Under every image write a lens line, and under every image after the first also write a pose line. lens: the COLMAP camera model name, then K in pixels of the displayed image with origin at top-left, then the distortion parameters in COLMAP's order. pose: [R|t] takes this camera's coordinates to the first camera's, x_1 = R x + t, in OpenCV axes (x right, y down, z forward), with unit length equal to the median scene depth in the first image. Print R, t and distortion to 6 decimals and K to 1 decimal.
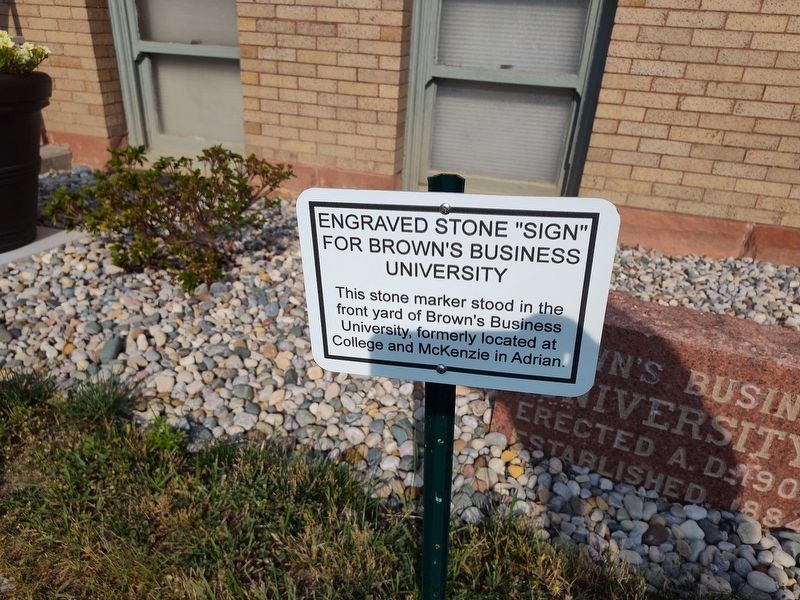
lens RADIAL K [[540.5, 0, 403.5], [0, 540.5, 303.8], [0, 0, 1]] dist [-0.008140, -0.006893]
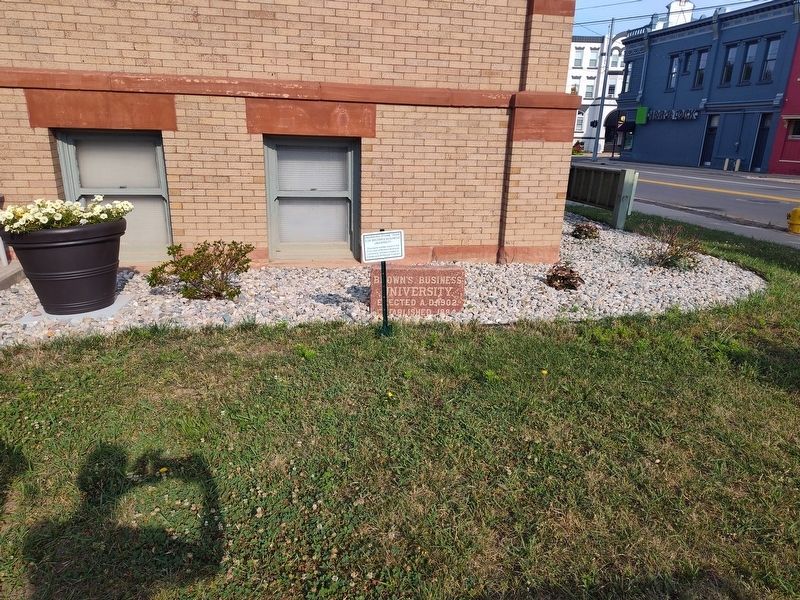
lens RADIAL K [[540.5, 0, 403.5], [0, 540.5, 303.8], [0, 0, 1]] dist [-0.008140, -0.006893]
pose [[0.875211, -0.173580, 0.451526, -1.203038], [0.233376, 0.969106, -0.079811, 0.532202], [-0.423723, 0.175226, 0.888682, -2.104733]]
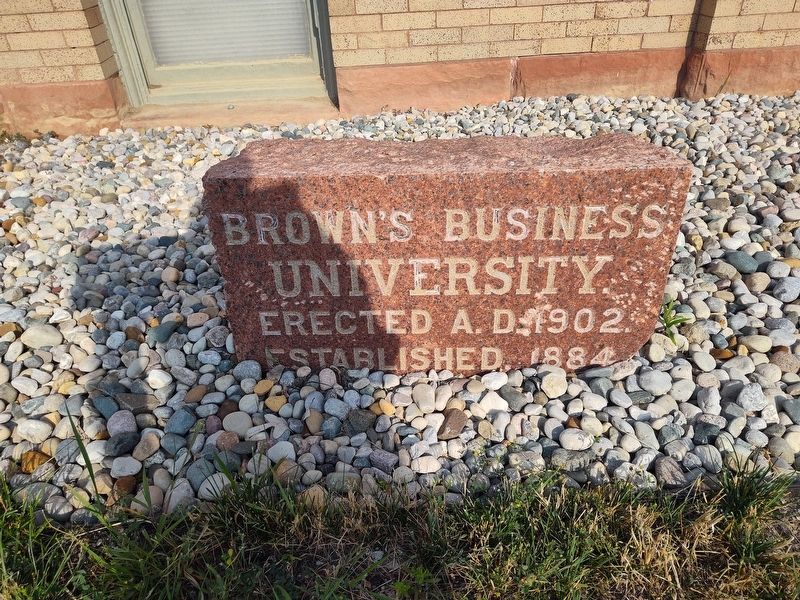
lens RADIAL K [[539.8, 0, 400.0], [0, 539.8, 300.0], [0, 0, 1]] dist [0.013582, -0.004940]
pose [[0.925422, -0.280725, 0.254532, 0.220282], [0.242608, 0.954914, 0.171114, 0.088929], [-0.291092, -0.096601, 0.951805, 0.253743]]
